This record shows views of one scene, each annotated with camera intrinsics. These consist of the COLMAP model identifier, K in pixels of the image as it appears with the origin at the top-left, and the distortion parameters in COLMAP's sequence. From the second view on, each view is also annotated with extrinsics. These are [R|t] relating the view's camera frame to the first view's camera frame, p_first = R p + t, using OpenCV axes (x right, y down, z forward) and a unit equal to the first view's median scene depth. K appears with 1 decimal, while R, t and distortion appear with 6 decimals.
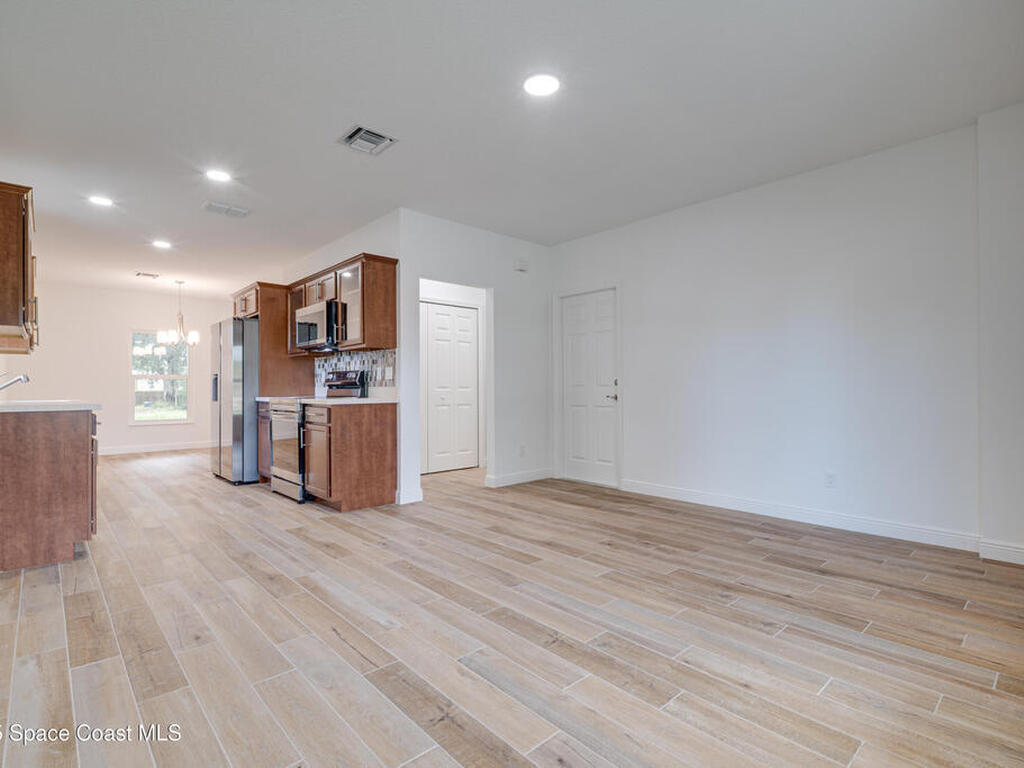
lens RADIAL K [[509.9, 0, 510.5], [0, 509.9, 386.0], [0, 0, 1]] dist [0.003728, -0.004730]
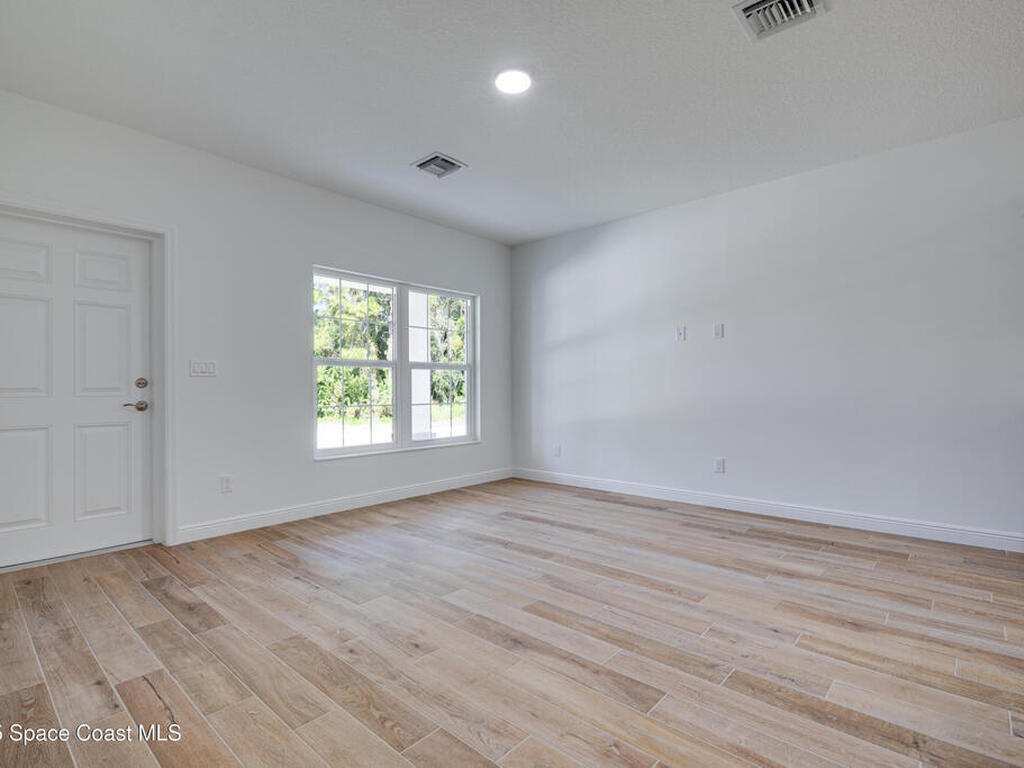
lens RADIAL K [[509.9, 0, 510.5], [0, 509.9, 386.0], [0, 0, 1]] dist [0.003728, -0.004730]
pose [[-0.995246, 0.011604, -0.096703, 0.141873], [0.012865, 0.999840, -0.012426, 0.011526], [0.096543, -0.013611, -0.995236, 1.658249]]
